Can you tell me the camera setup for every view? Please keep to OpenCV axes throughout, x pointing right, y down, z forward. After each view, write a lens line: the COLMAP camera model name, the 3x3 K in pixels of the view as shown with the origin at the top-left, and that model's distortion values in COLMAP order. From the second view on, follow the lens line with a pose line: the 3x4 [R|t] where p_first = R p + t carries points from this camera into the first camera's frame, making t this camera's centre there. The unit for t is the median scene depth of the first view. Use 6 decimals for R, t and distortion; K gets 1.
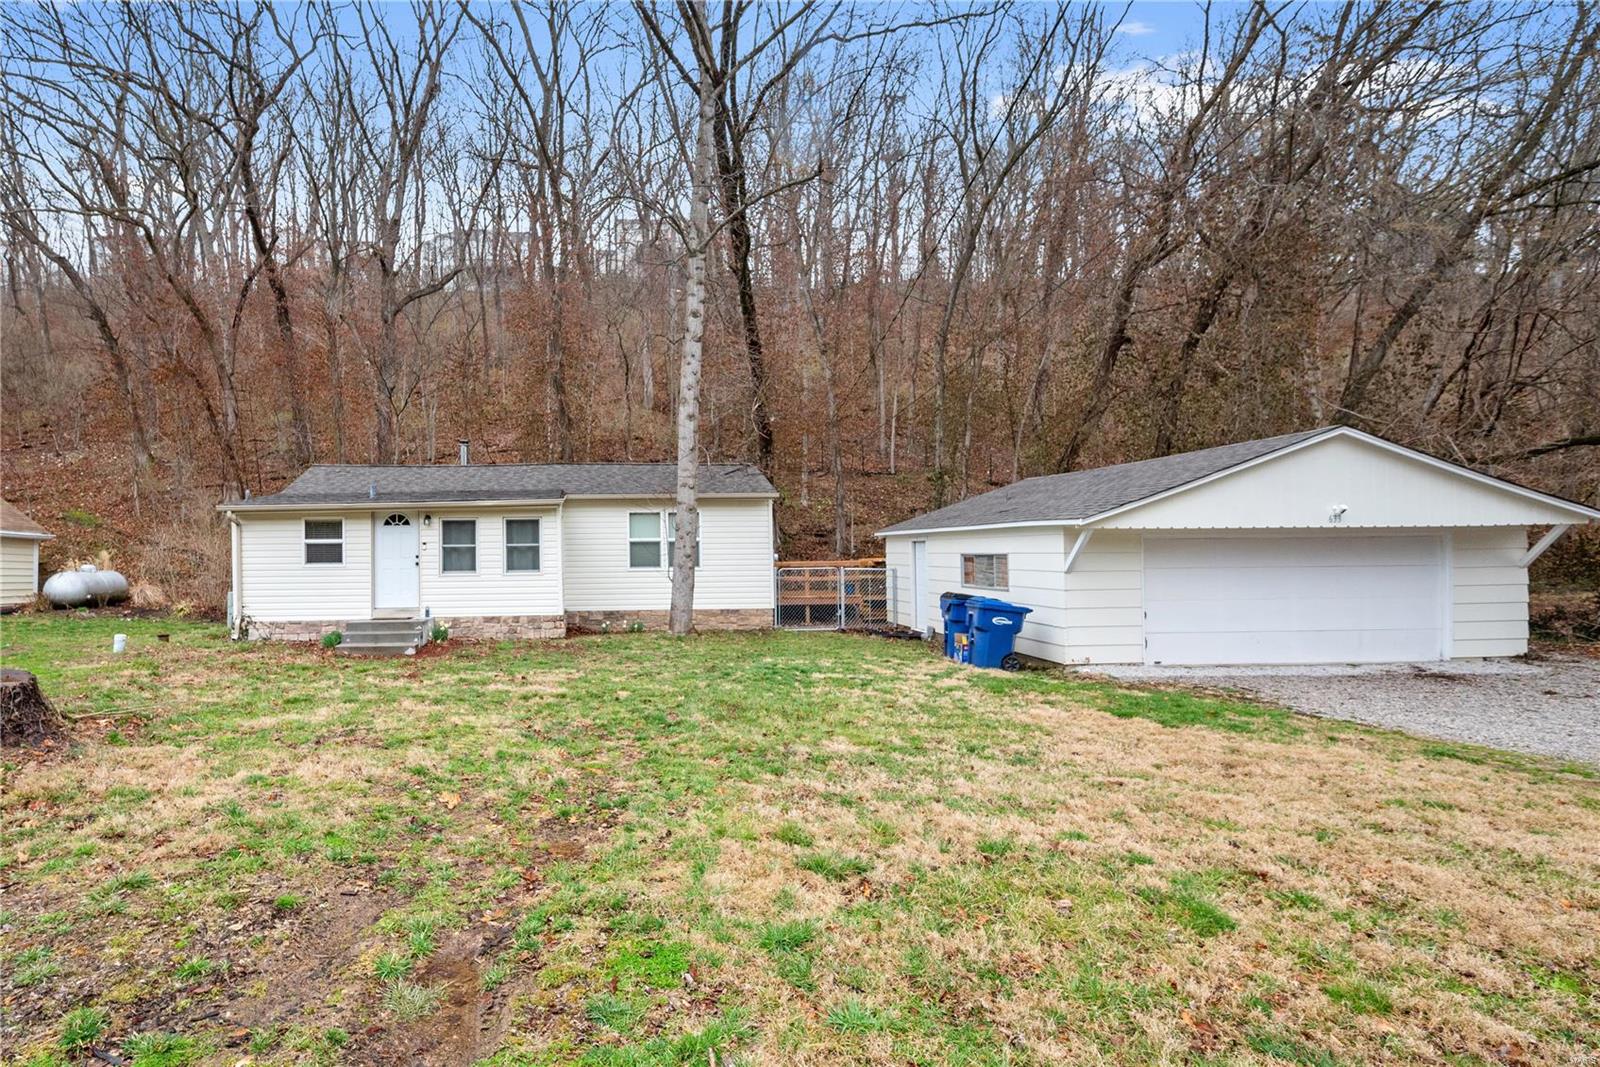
lens RADIAL K [[821.4, 0, 799.0], [0, 821.4, 538.8], [0, 0, 1]] dist [0.002467, -0.000132]
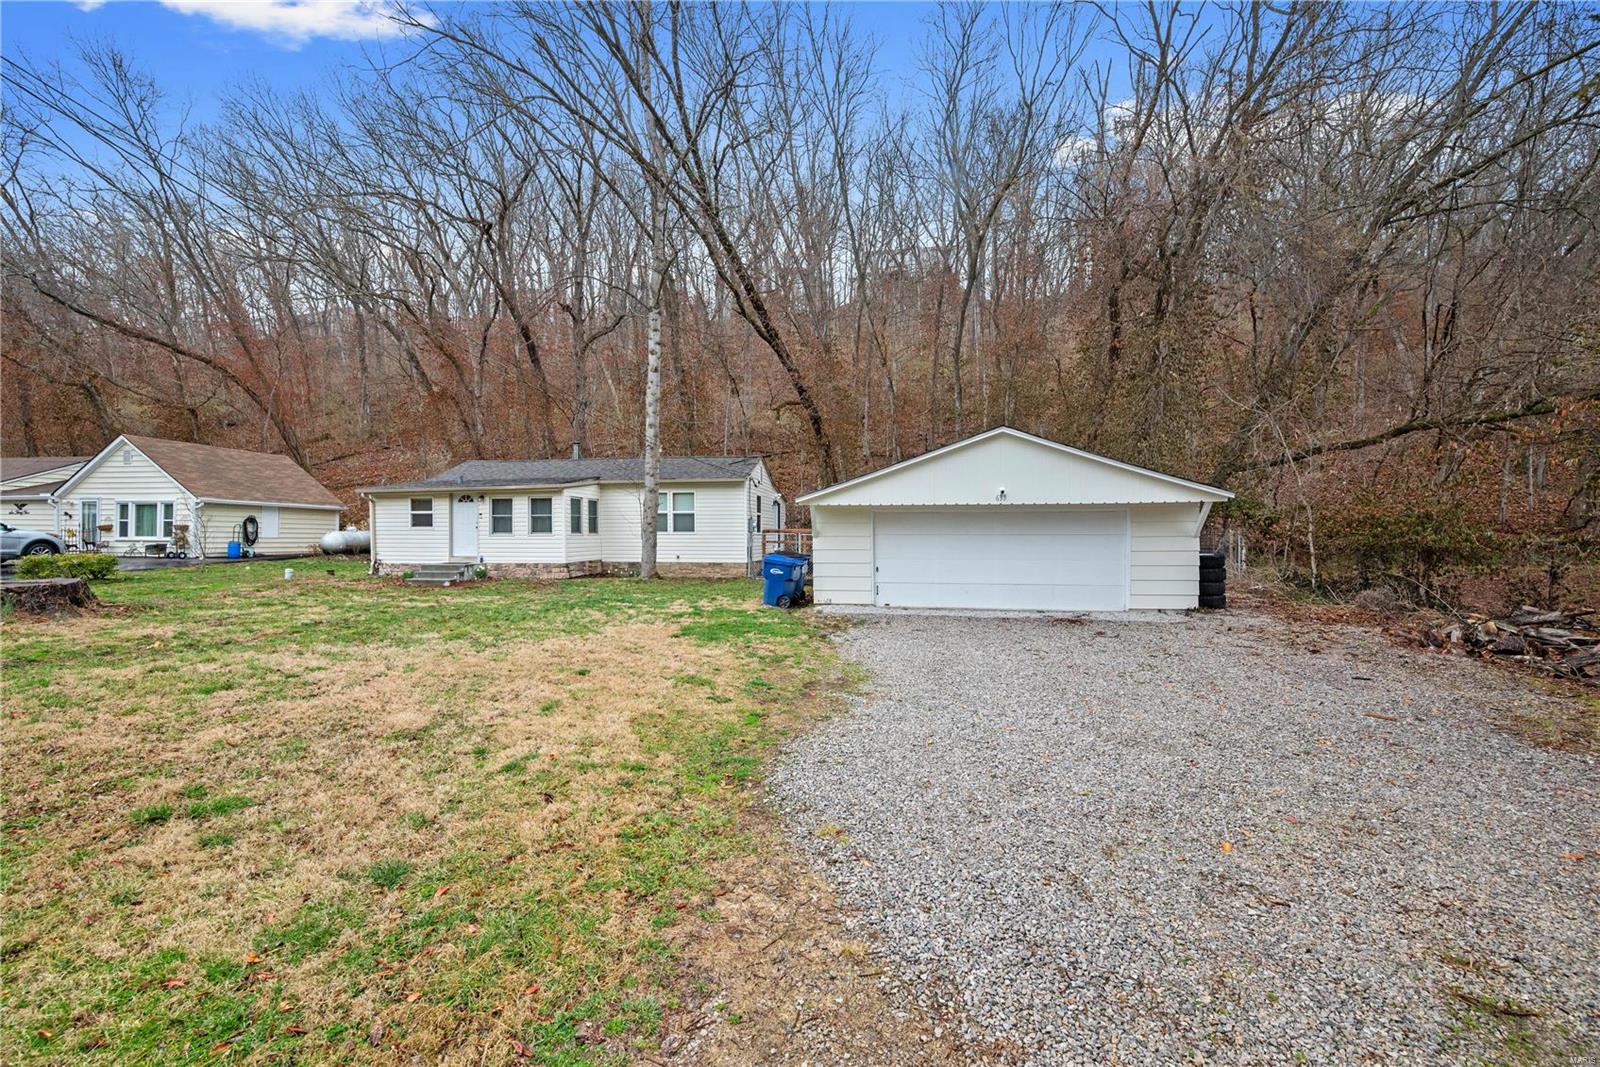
lens RADIAL K [[653.6, 0, 800.1], [0, 653.6, 526.1], [0, 0, 1]] dist [0.000919, 0.000034]
pose [[0.977057, 0.007179, -0.212858, 0.375807], [-0.002113, 0.999709, 0.024021, -0.002502], [0.212969, -0.023020, 0.976788, -0.051056]]
